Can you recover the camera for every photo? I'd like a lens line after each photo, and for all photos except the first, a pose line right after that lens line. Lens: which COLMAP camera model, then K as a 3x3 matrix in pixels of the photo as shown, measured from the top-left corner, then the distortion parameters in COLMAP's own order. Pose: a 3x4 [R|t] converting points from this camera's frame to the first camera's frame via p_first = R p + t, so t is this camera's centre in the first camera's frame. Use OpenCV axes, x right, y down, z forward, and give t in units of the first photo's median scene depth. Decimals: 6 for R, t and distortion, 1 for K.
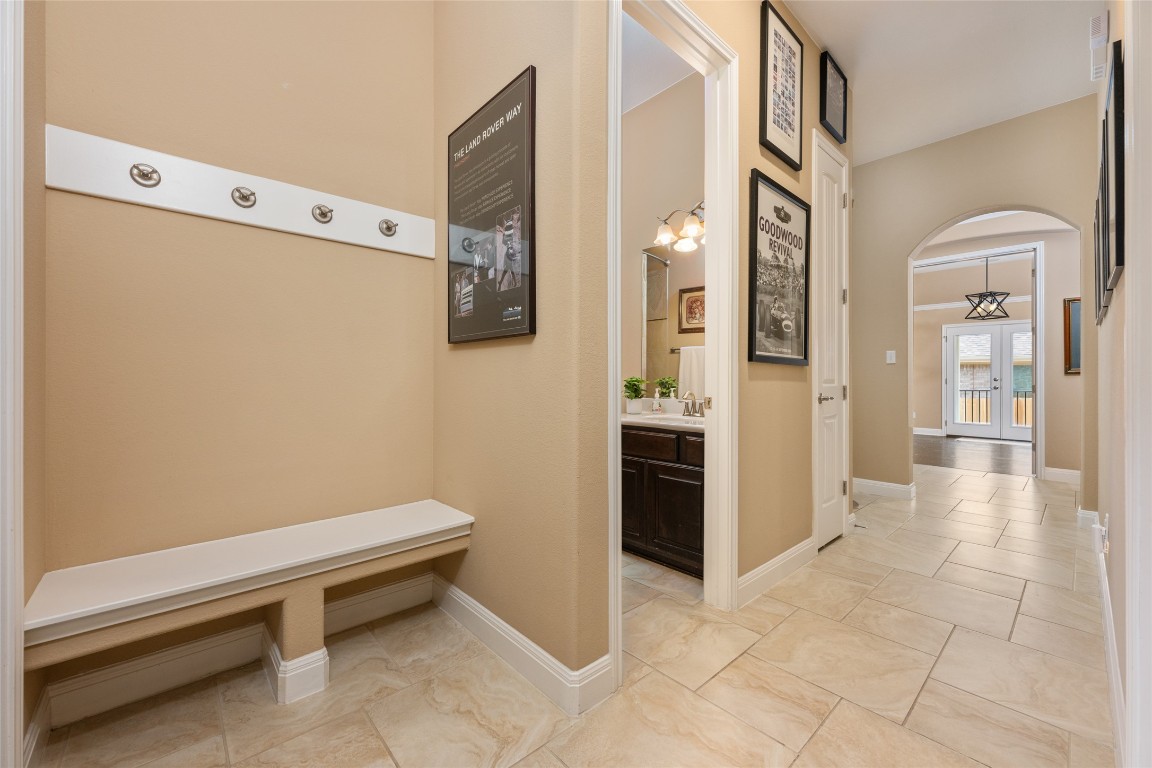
lens RADIAL K [[459.2, 0, 583.6], [0, 459.2, 380.2], [0, 0, 1]] dist [-0.000540, 0.000721]
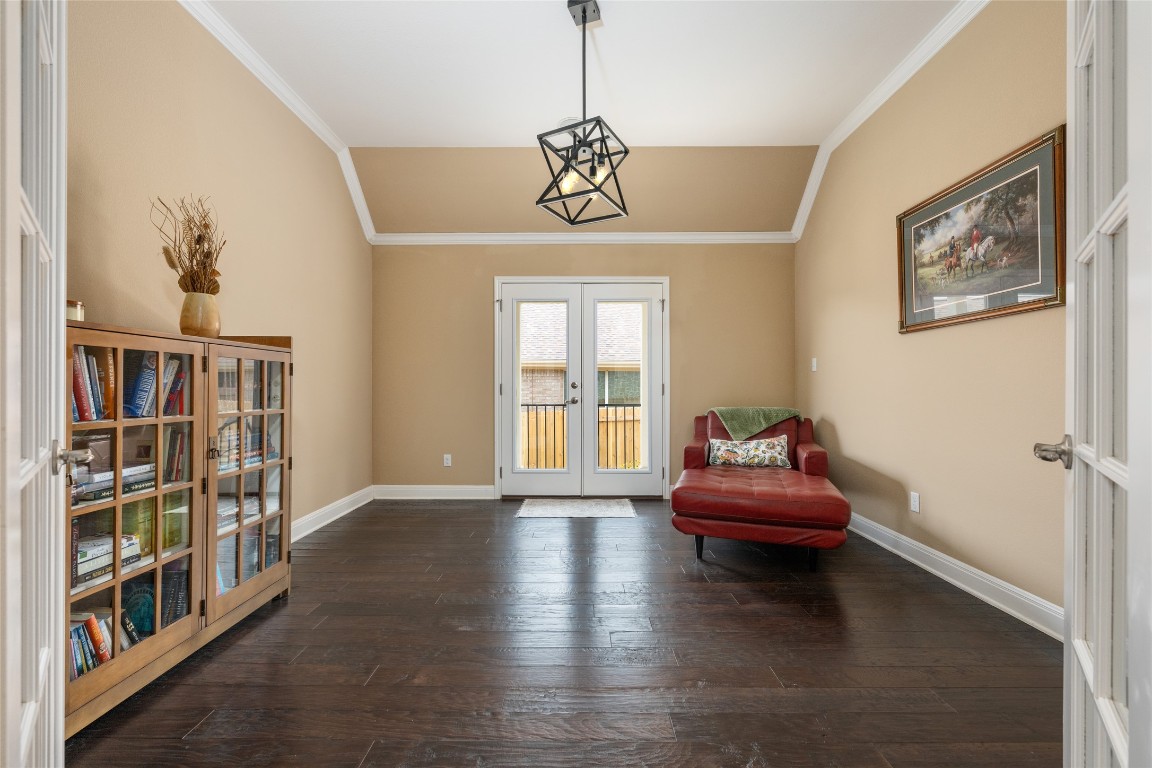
lens RADIAL K [[459.2, 0, 571.7], [0, 459.2, 384.5], [0, 0, 1]] dist [-0.000540, 0.000721]
pose [[0.698713, 0.000043, 0.715402, 0.491709], [0.003492, 0.999988, -0.003471, -0.000818], [-0.715394, 0.004924, 0.698704, 0.603383]]
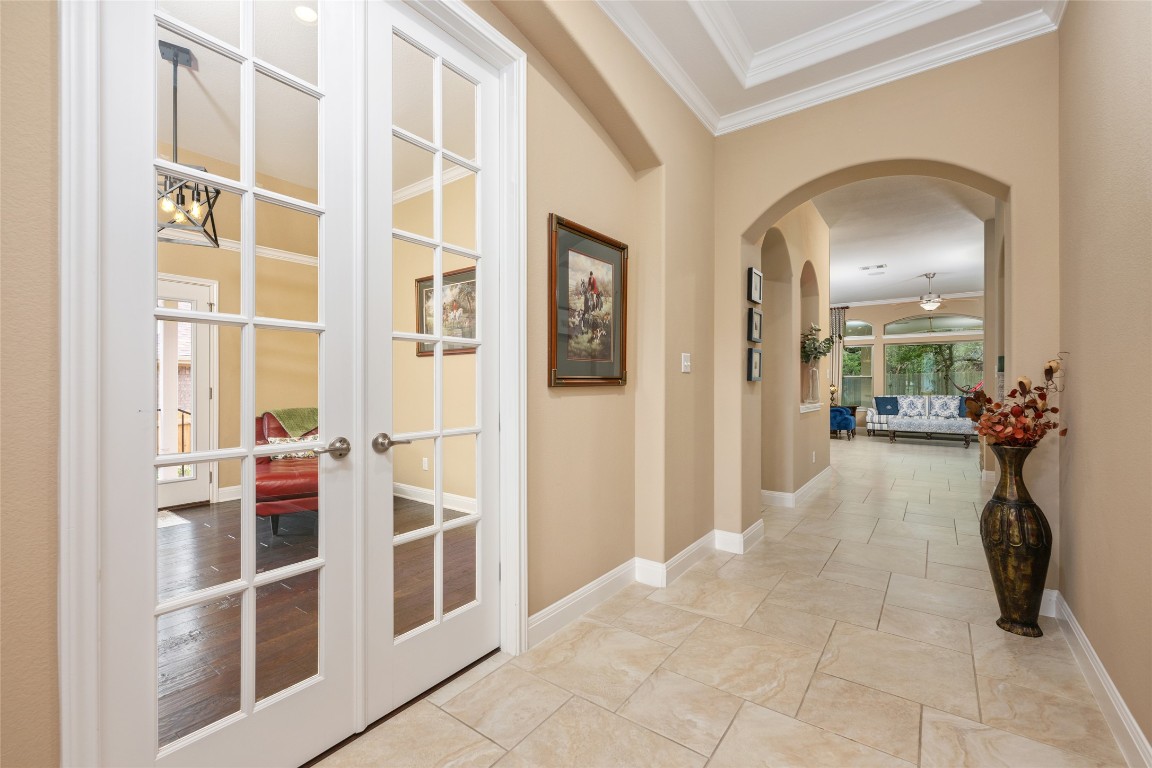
lens RADIAL K [[488.9, 0, 591.9], [0, 488.9, 371.9], [0, 0, 1]] dist [-0.002041, 0.000276]
pose [[-0.209590, 0.013381, 0.977698, 0.323307], [0.001831, 0.999910, -0.013293, -0.011850], [-0.977788, -0.000996, -0.209596, 0.588854]]
